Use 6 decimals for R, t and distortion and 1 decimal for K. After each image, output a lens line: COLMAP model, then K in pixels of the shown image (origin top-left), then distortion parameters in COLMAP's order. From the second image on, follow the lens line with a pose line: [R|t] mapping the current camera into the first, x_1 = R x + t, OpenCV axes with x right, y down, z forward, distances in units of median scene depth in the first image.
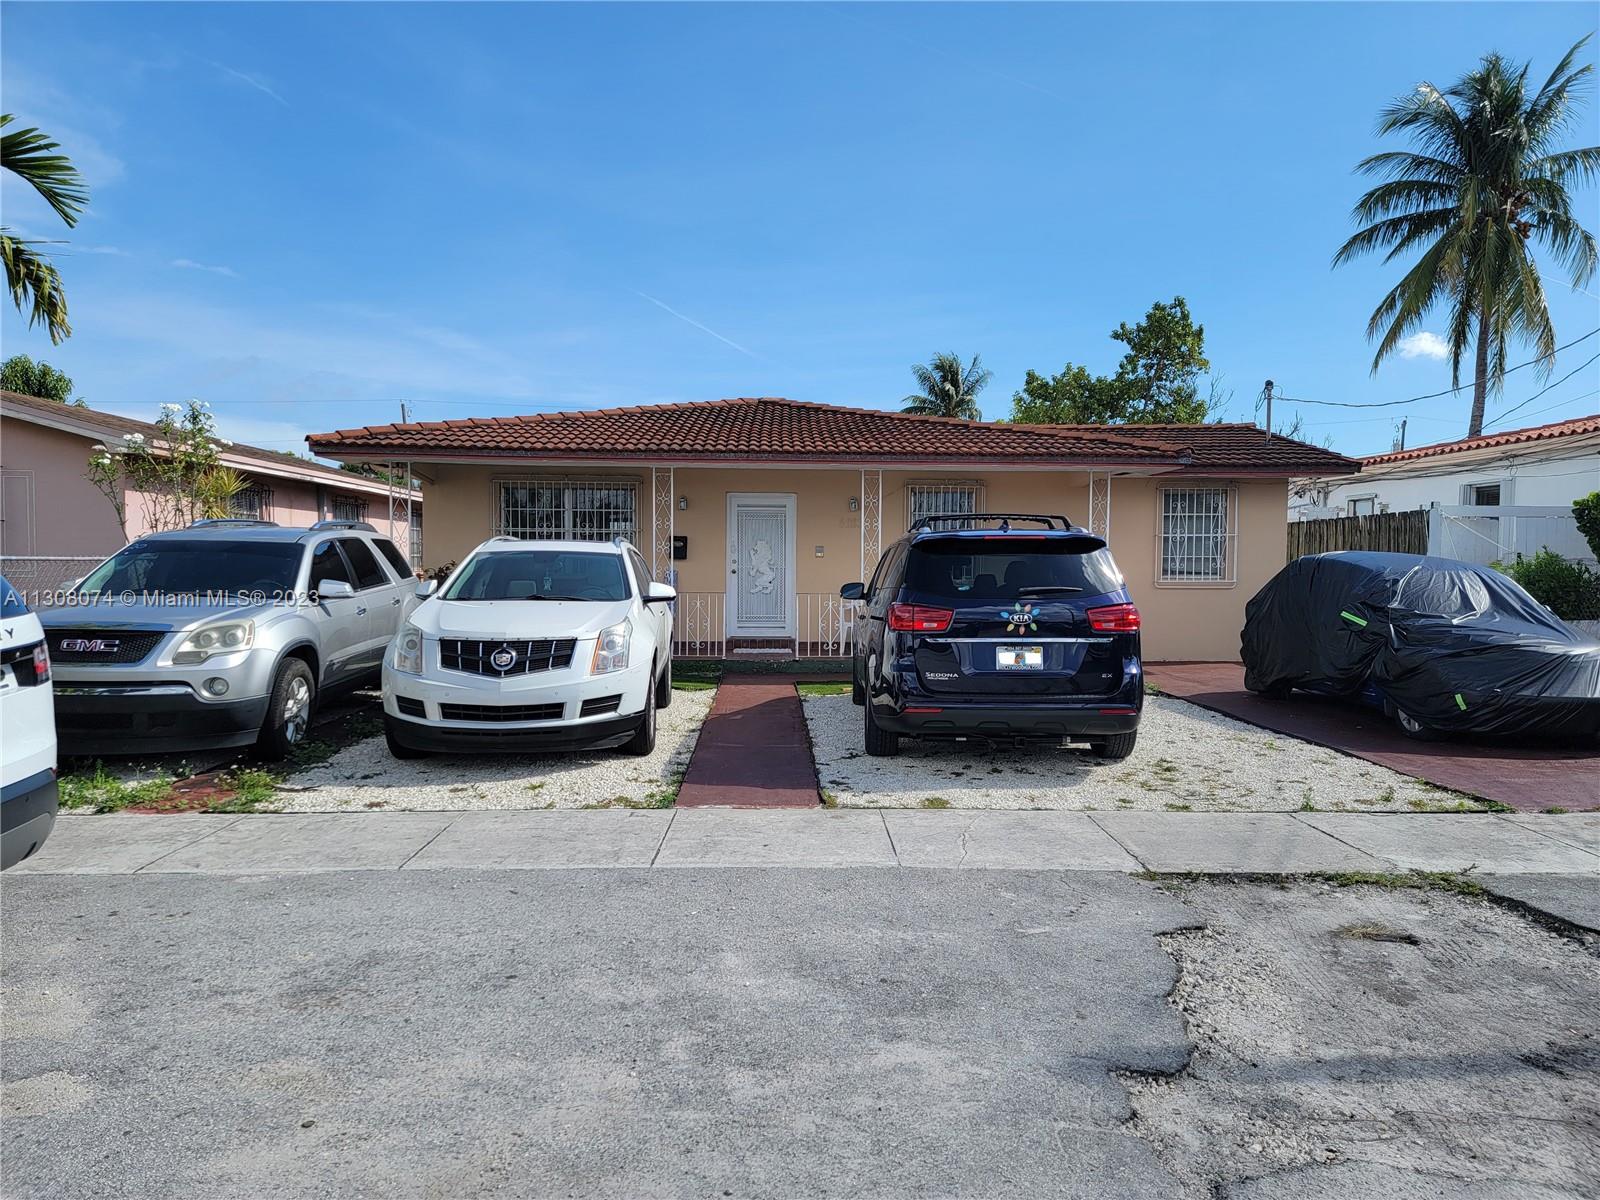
lens RADIAL K [[1119.4, 0, 802.2], [0, 1119.4, 664.7], [0, 0, 1]] dist [0.061068, -0.071757]
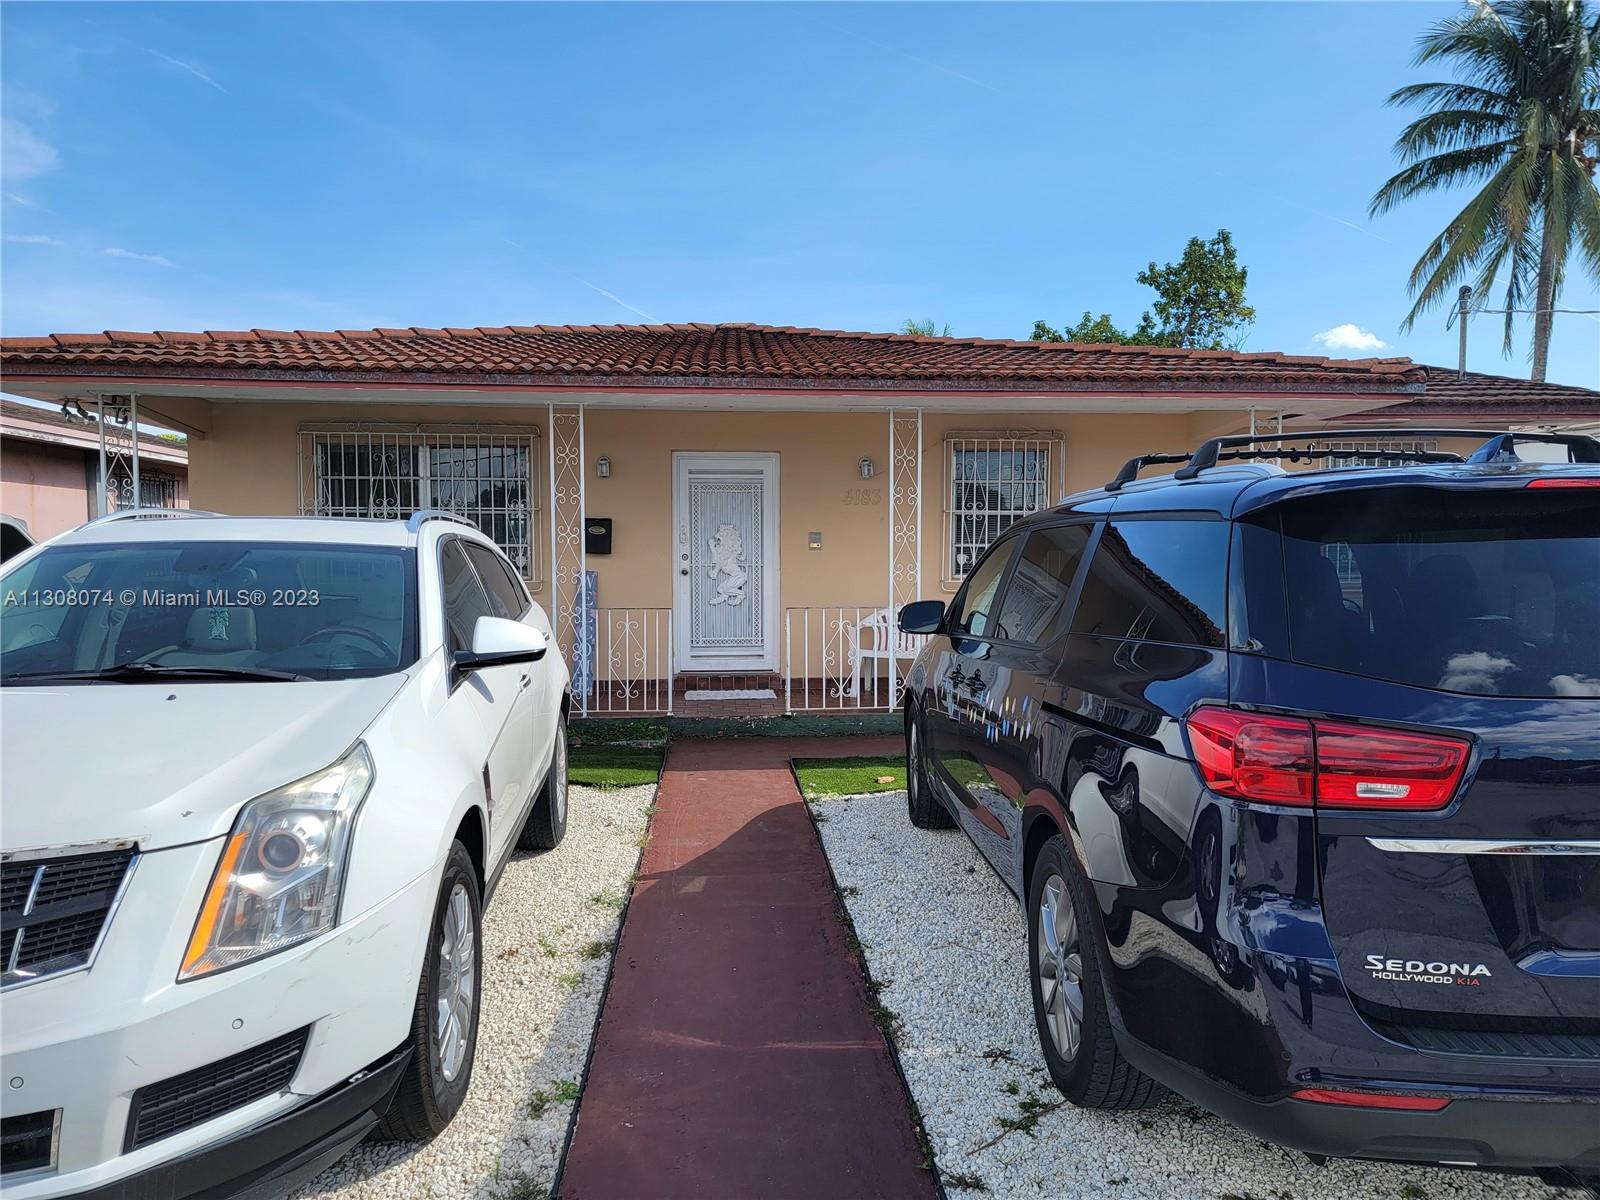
lens RADIAL K [[1120.3, 0, 805.3], [0, 1120.3, 636.4], [0, 0, 1]] dist [0.061228, -0.052071]
pose [[0.998843, -0.011060, 0.046802, -0.025136], [0.011819, 0.999802, -0.015985, -0.039852], [-0.046616, 0.016519, 0.998776, 0.398952]]
